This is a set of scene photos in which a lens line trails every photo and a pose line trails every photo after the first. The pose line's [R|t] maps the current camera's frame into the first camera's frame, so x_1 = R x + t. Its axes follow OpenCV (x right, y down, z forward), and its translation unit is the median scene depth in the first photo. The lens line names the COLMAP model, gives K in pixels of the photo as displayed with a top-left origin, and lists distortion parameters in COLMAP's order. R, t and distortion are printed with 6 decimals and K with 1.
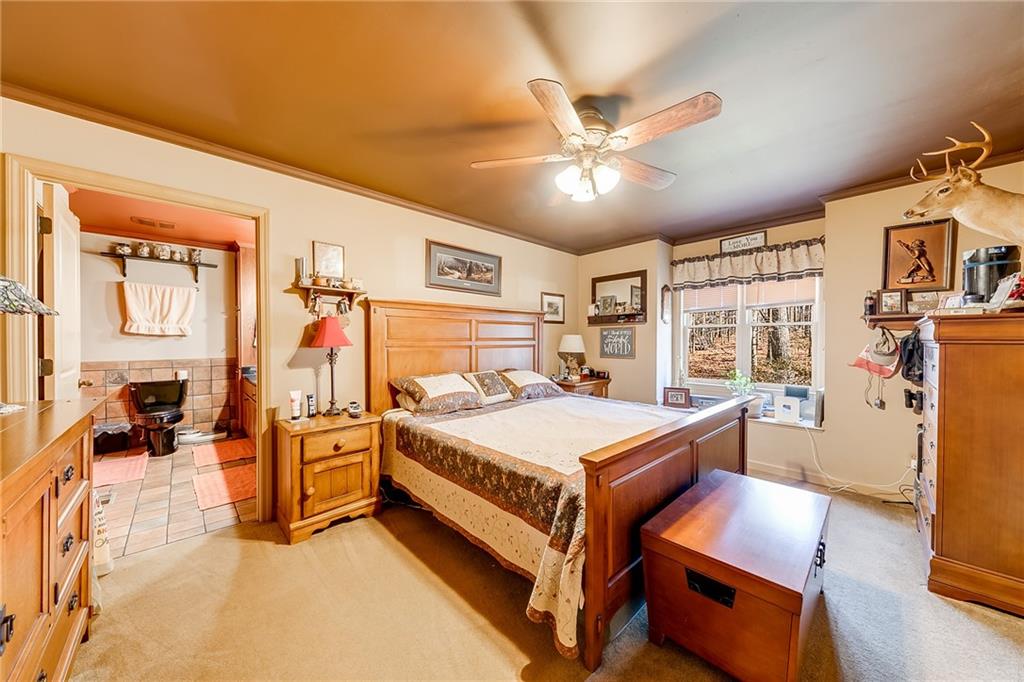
lens RADIAL K [[349.6, 0, 508.2], [0, 349.6, 342.3], [0, 0, 1]] dist [0.011112, -0.000270]
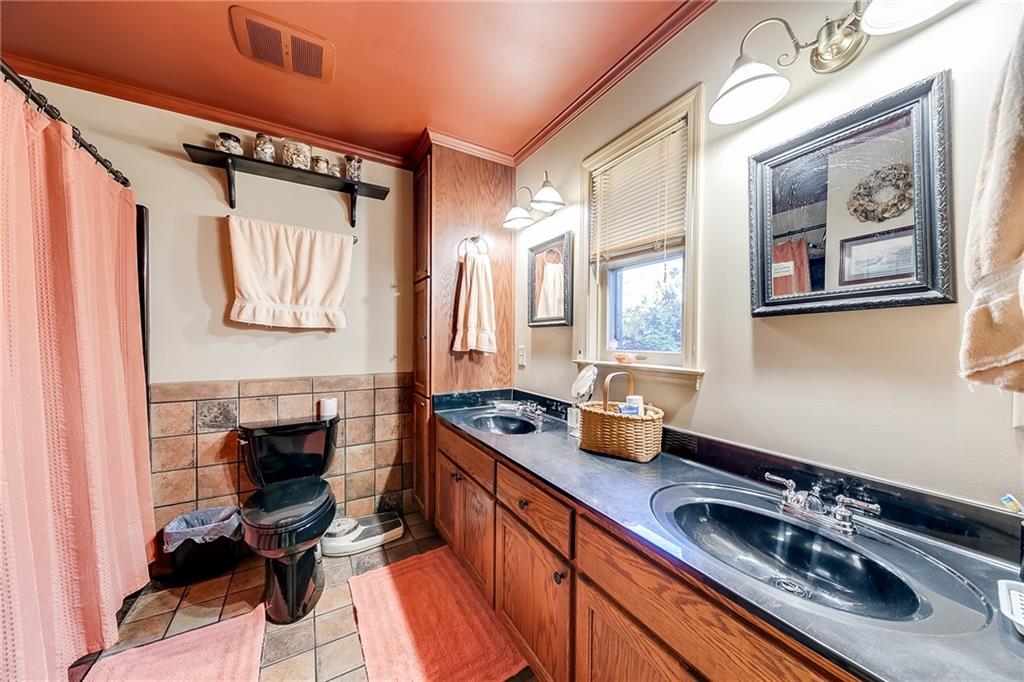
lens RADIAL K [[349.6, 0, 518.1], [0, 349.6, 342.0], [0, 0, 1]] dist [0.011112, -0.000270]
pose [[0.974266, 0.003667, -0.225370, -0.560043], [-0.005016, 0.999973, -0.005413, 0.000374], [0.225344, 0.006404, 0.974258, 0.585359]]
